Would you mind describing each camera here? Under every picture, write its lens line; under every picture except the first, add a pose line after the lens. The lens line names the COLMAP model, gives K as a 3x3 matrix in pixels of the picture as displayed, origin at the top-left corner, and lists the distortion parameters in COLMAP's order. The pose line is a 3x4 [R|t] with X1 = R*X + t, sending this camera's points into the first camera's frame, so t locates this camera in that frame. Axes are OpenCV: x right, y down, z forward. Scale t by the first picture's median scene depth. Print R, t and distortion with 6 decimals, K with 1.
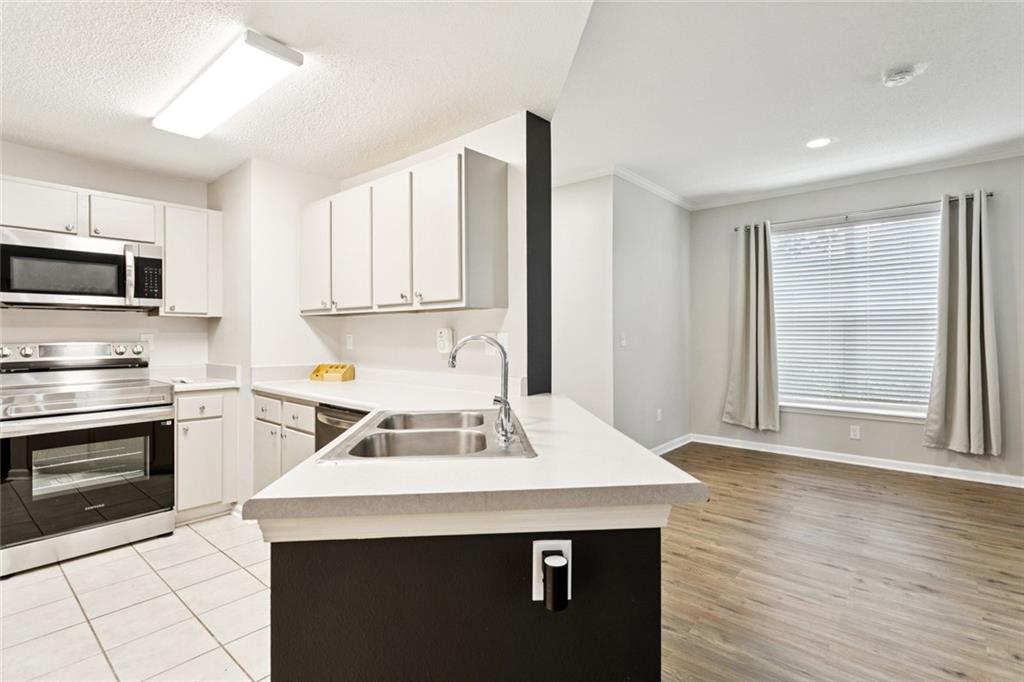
lens RADIAL K [[488.3, 0, 512.0], [0, 488.3, 341.0], [0, 0, 1]] dist [0.001719, 0.000167]
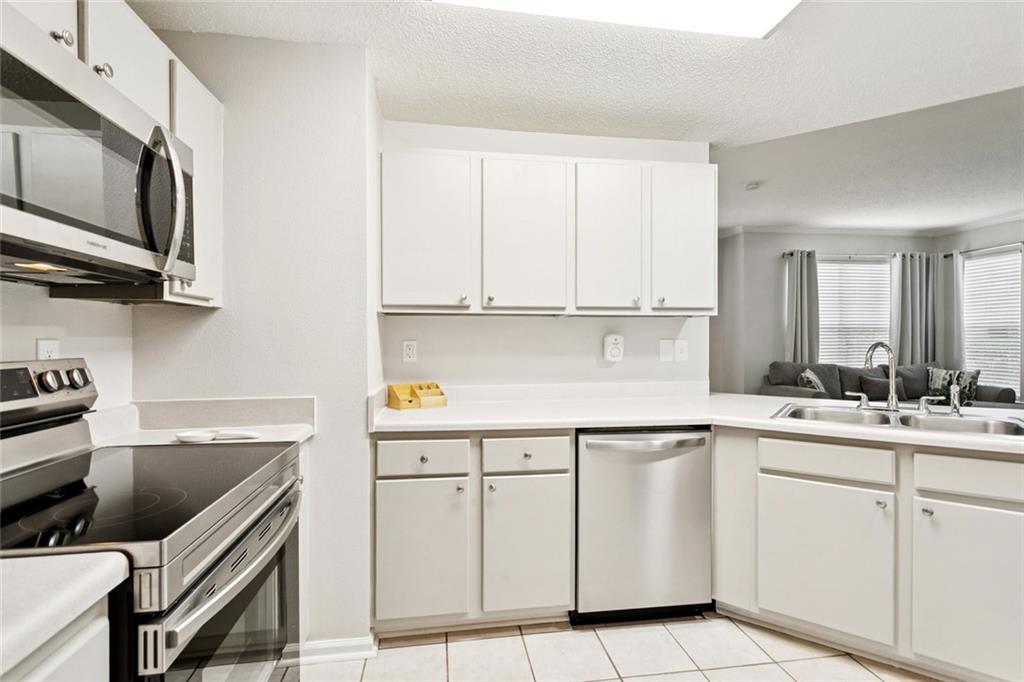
lens RADIAL K [[500.0, 0, 514.4], [0, 500.0, 353.6], [0, 0, 1]] dist [0.000690, 0.001136]
pose [[0.641092, -0.020389, 0.767193, -0.688930], [0.011279, 0.999789, 0.017145, -0.005443], [-0.767381, -0.002338, 0.641187, 0.359434]]
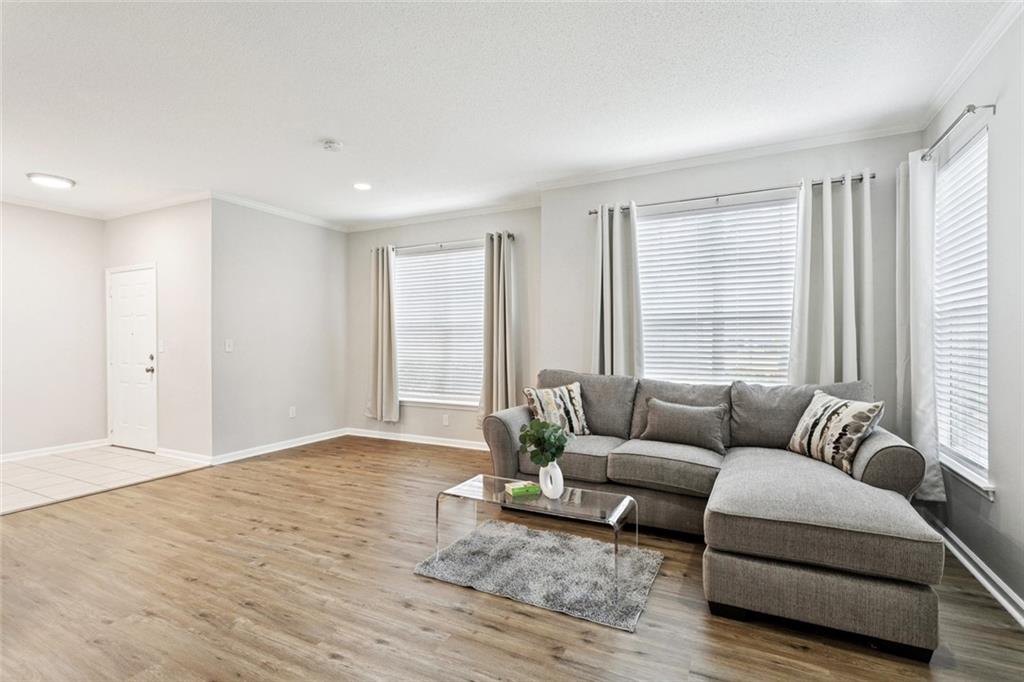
lens RADIAL K [[483.9, 0, 507.0], [0, 483.9, 339.8], [0, 0, 1]] dist [-0.000664, 0.001011]
pose [[0.969550, 0.000265, 0.244893, 0.633542], [0.003554, 0.999879, -0.015152, 0.004139], [-0.244867, 0.015561, 0.969432, -0.258911]]
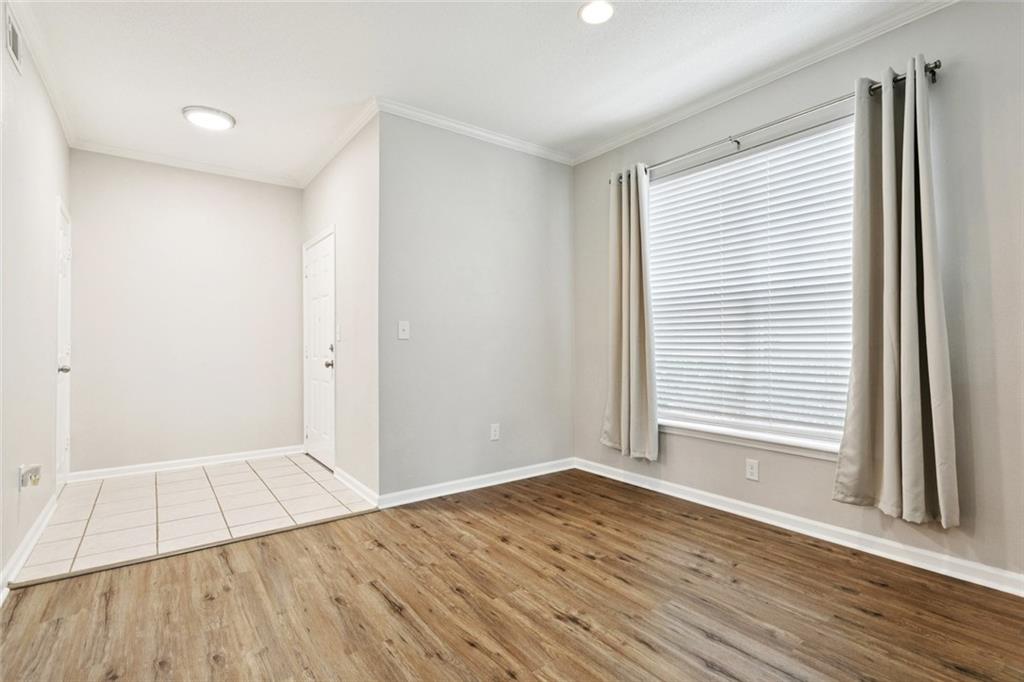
lens RADIAL K [[483.9, 0, 507.0], [0, 483.9, 339.8], [0, 0, 1]] dist [-0.000664, 0.001011]
pose [[0.975900, -0.004570, -0.218170, 0.601850], [0.000235, 0.999802, -0.019890, 0.030948], [0.218218, 0.019359, 0.975708, 0.338591]]
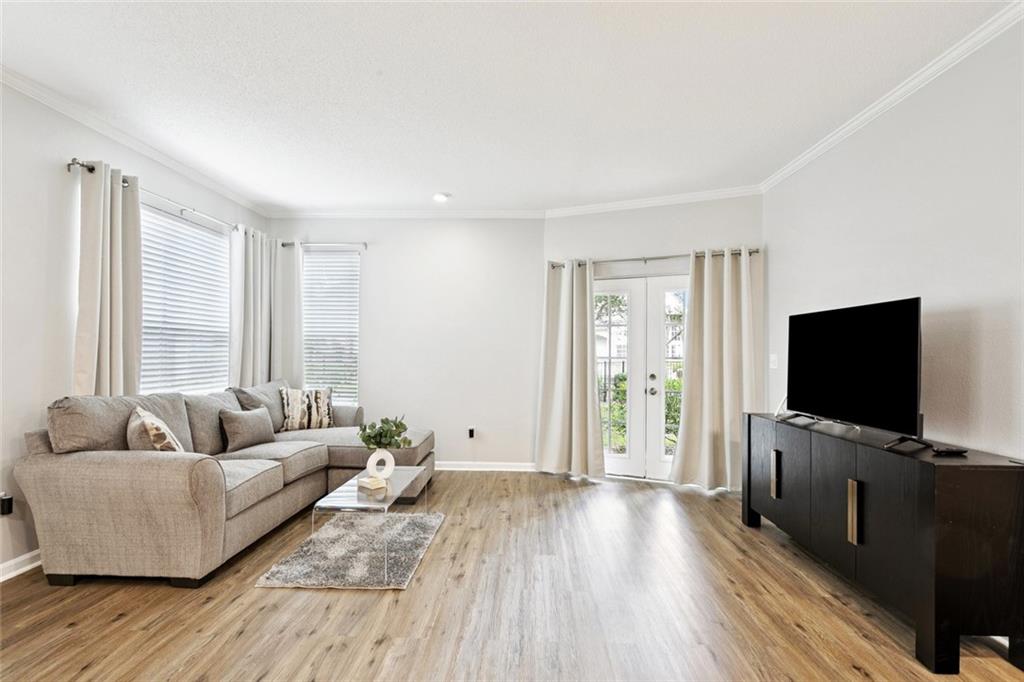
lens RADIAL K [[500.0, 0, 514.4], [0, 500.0, 353.6], [0, 0, 1]] dist [0.000690, 0.001136]
pose [[-0.635066, -0.007822, 0.772418, 0.087498], [0.000675, 0.999943, 0.010681, -0.012273], [-0.772457, 0.007304, -0.635025, 0.683165]]
